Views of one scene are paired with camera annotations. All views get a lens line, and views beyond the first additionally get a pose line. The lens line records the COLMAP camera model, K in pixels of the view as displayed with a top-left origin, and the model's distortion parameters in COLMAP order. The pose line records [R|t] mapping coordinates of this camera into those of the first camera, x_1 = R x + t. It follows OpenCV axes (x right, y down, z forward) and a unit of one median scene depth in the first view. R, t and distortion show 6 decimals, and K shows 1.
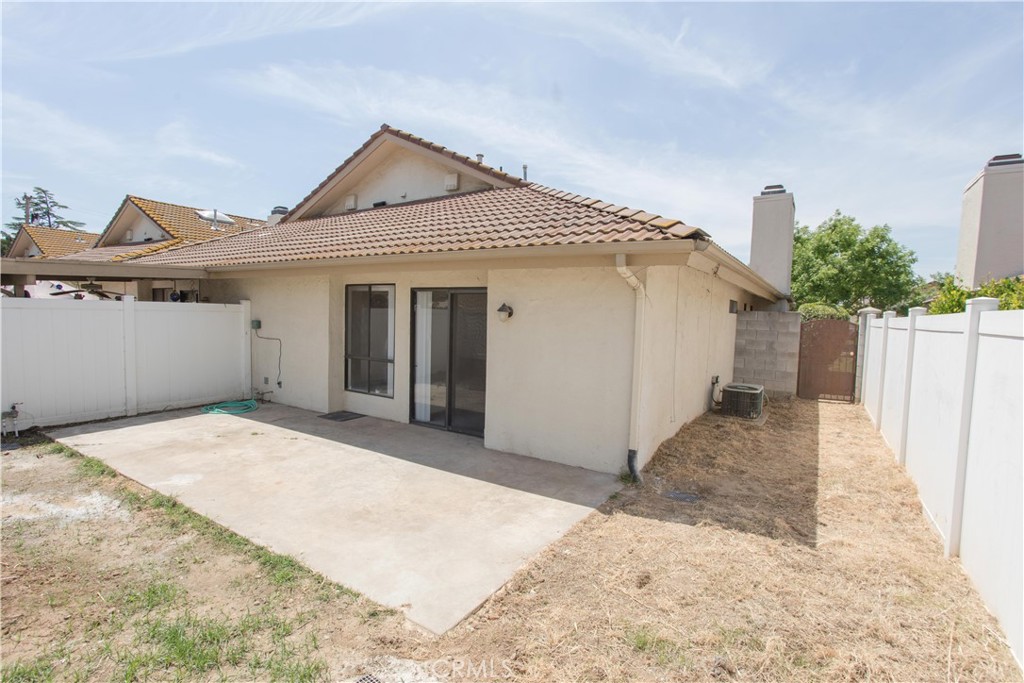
lens RADIAL K [[490.0, 0, 514.7], [0, 490.0, 344.3], [0, 0, 1]] dist [-0.061164, 0.035114]
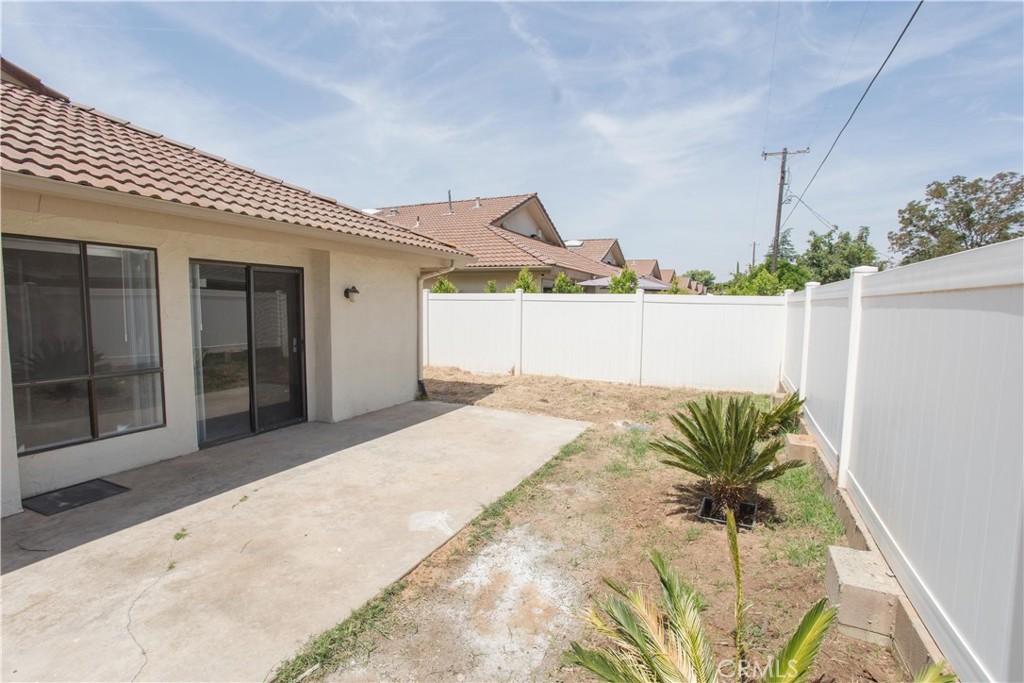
lens RADIAL K [[490.0, 0, 514.7], [0, 490.0, 344.3], [0, 0, 1]] dist [-0.061164, 0.035114]
pose [[-0.130133, -0.112911, 0.985046, -1.268741], [0.048762, 0.991564, 0.120099, -0.069896], [-0.990297, 0.063661, -0.123529, 0.834074]]
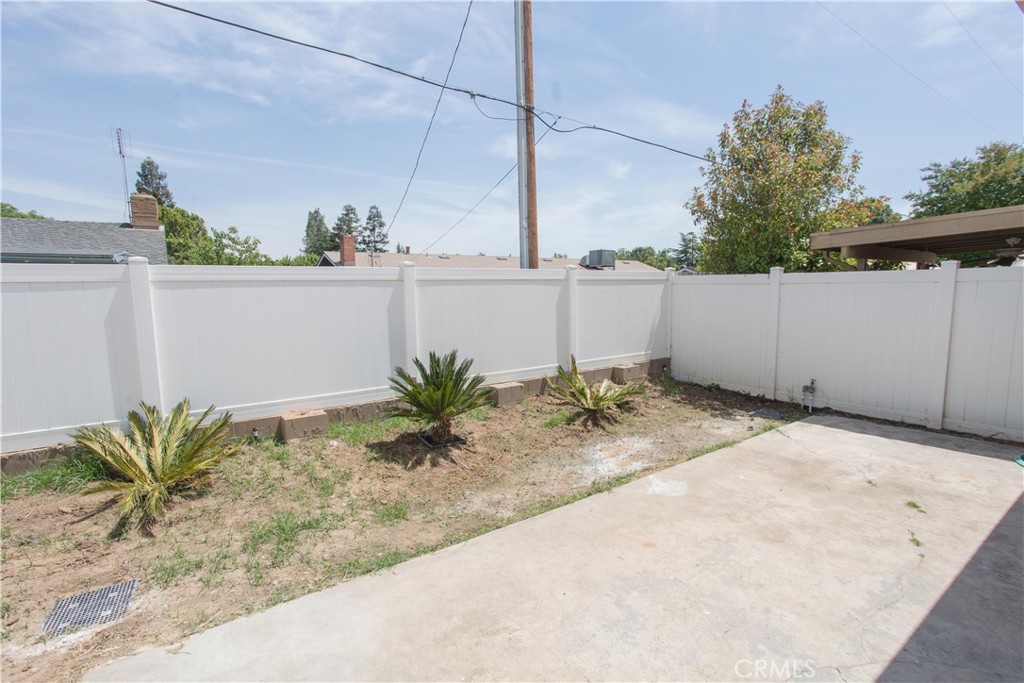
lens RADIAL K [[490.0, 0, 514.7], [0, 490.0, 344.3], [0, 0, 1]] dist [-0.061164, 0.035114]
pose [[-0.378968, 0.083556, -0.921630, 0.124074], [-0.057157, 0.991901, 0.113430, -0.031365], [0.923643, 0.095664, -0.371123, 0.921514]]
